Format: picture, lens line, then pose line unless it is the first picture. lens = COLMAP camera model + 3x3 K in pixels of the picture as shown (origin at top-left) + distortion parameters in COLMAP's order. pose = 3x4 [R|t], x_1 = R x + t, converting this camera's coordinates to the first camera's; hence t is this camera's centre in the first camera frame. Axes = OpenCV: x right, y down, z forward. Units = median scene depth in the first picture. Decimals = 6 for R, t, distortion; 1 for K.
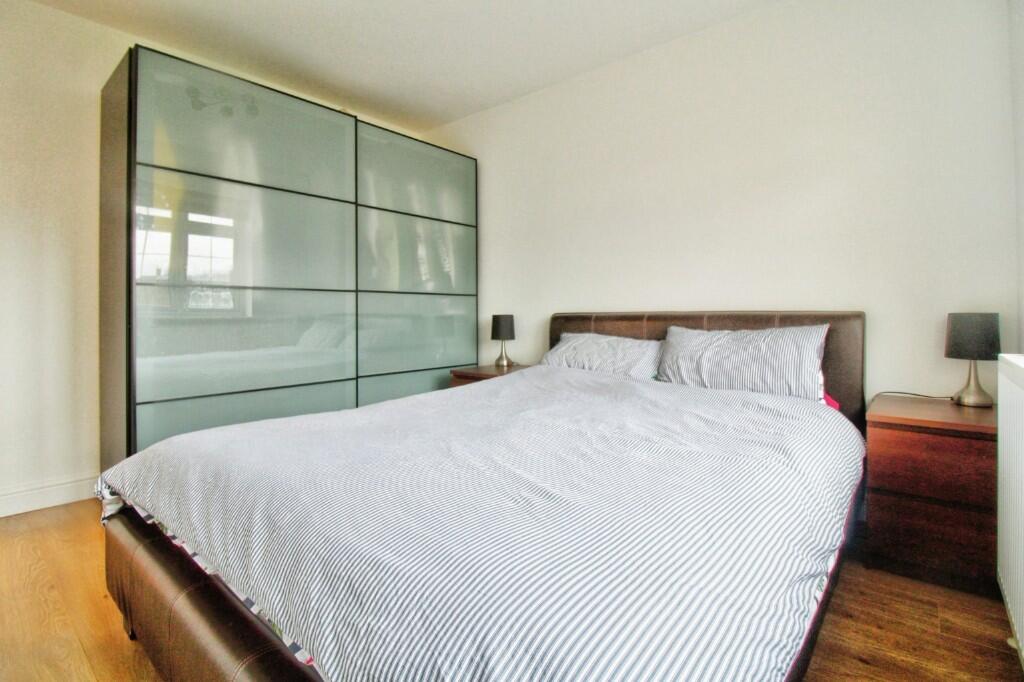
lens RADIAL K [[481.7, 0, 510.4], [0, 481.7, 341.2], [0, 0, 1]] dist [-0.009717, -0.000421]
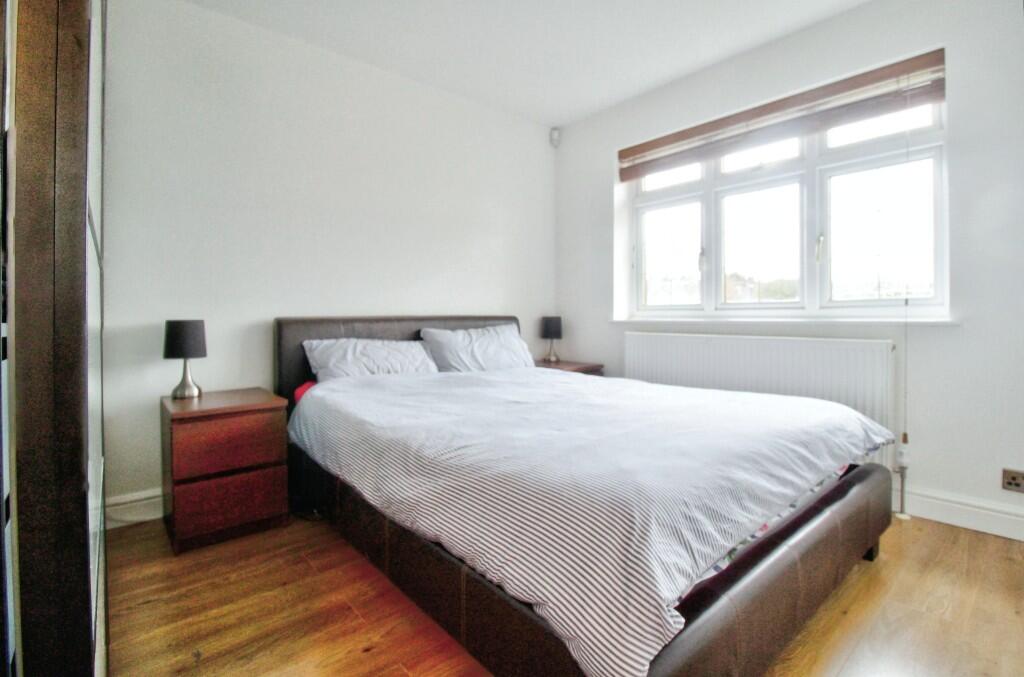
lens RADIAL K [[481.7, 0, 528.4], [0, 481.7, 312.0], [0, 0, 1]] dist [-0.009717, -0.000421]
pose [[0.122110, 0.005122, 0.992503, -0.729062], [0.056082, 0.998353, -0.012052, -0.036768], [-0.990931, 0.057133, 0.121621, 0.543341]]
